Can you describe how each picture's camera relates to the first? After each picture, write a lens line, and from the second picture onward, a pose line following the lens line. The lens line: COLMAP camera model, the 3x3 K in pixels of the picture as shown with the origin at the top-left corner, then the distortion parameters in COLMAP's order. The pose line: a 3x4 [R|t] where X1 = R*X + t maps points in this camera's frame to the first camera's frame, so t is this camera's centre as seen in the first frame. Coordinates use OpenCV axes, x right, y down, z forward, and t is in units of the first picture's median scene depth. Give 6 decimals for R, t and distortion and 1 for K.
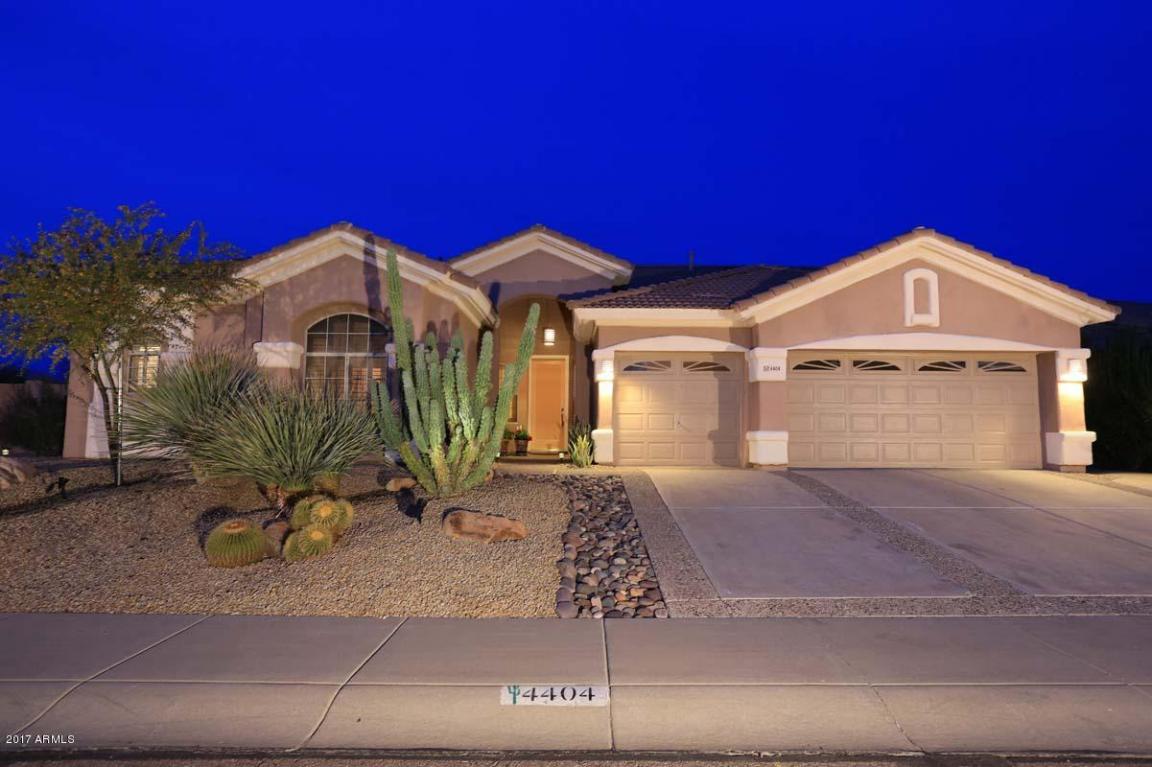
lens RADIAL K [[692.4, 0, 577.4], [0, 692.4, 380.3], [0, 0, 1]] dist [-0.002199, -0.000003]
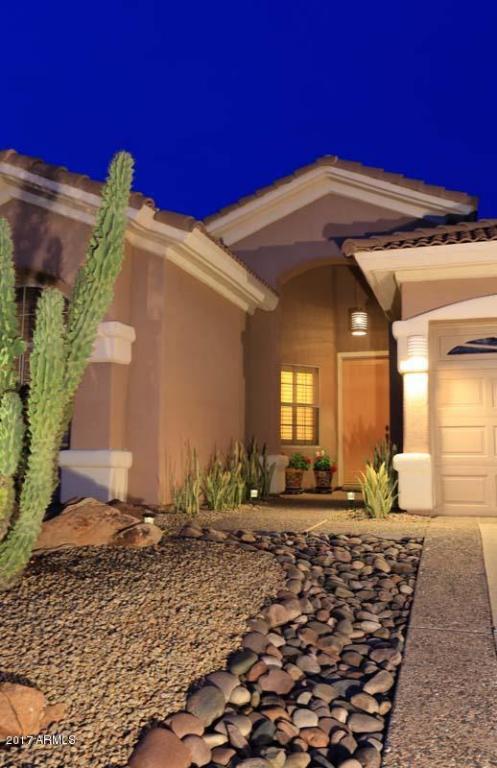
lens RADIAL K [[729.8, 0, 248.3], [0, 729.8, 385.6], [0, 0, 1]] dist [0.011737, 0.000000]
pose [[0.958036, -0.032872, -0.284758, 0.081458], [0.024535, 0.999161, -0.032798, 0.029613], [0.285597, 0.024436, 0.958038, 0.352545]]
